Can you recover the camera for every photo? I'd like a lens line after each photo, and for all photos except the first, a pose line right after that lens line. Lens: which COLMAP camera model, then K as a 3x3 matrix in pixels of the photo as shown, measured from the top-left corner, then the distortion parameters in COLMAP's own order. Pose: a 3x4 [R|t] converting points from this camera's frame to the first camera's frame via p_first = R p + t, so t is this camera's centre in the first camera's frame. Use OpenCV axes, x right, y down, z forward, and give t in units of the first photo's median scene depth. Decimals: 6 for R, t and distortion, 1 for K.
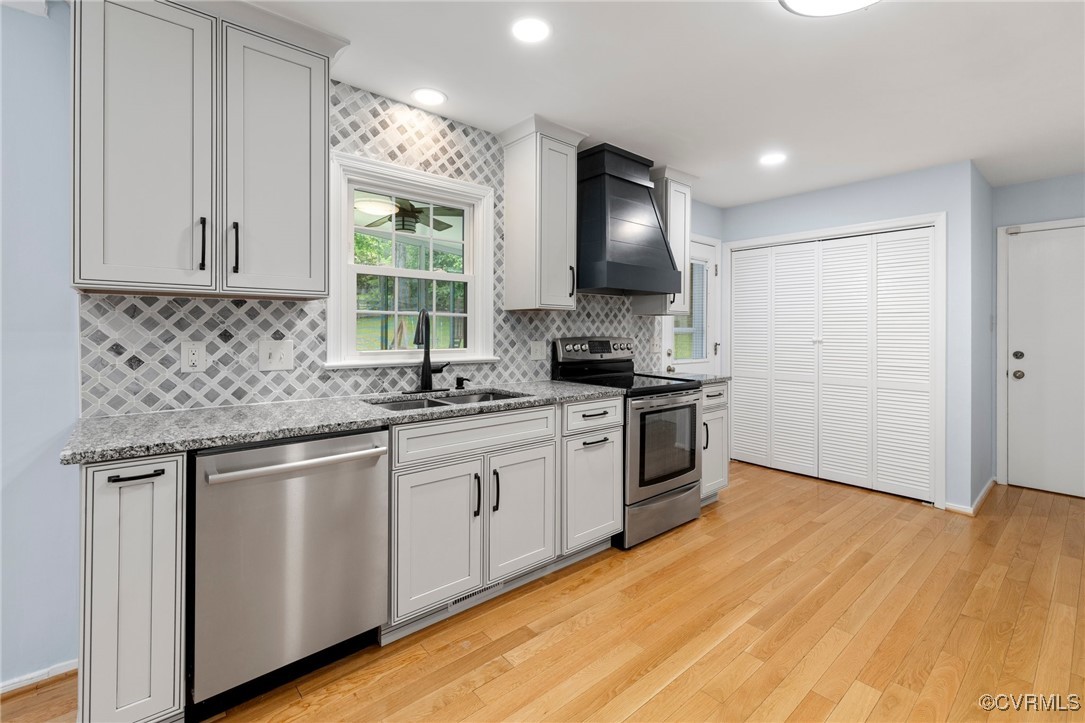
lens RADIAL K [[485.6, 0, 562.8], [0, 485.6, 326.5], [0, 0, 1]] dist [-0.001312, 0.001034]
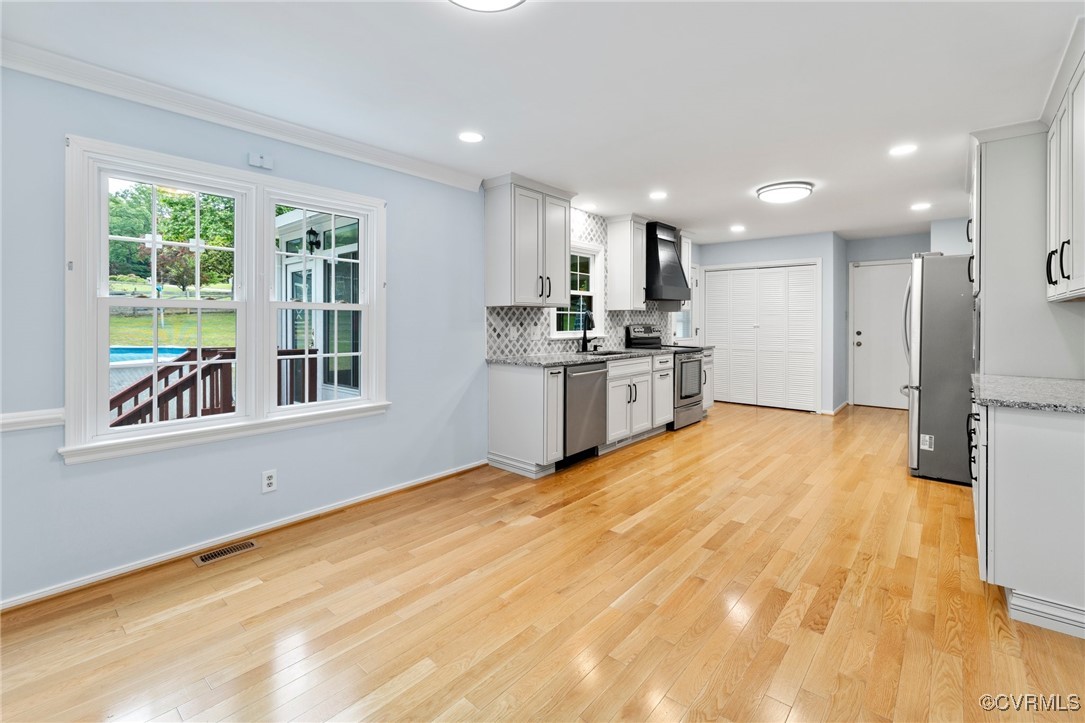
lens RADIAL K [[470.2, 0, 569.9], [0, 470.2, 321.2], [0, 0, 1]] dist [-0.003282, 0.000967]
pose [[0.988170, -0.004641, 0.153290, -0.601498], [0.003130, 0.999944, 0.010096, -0.011282], [-0.153328, -0.009496, 0.988130, -0.858376]]
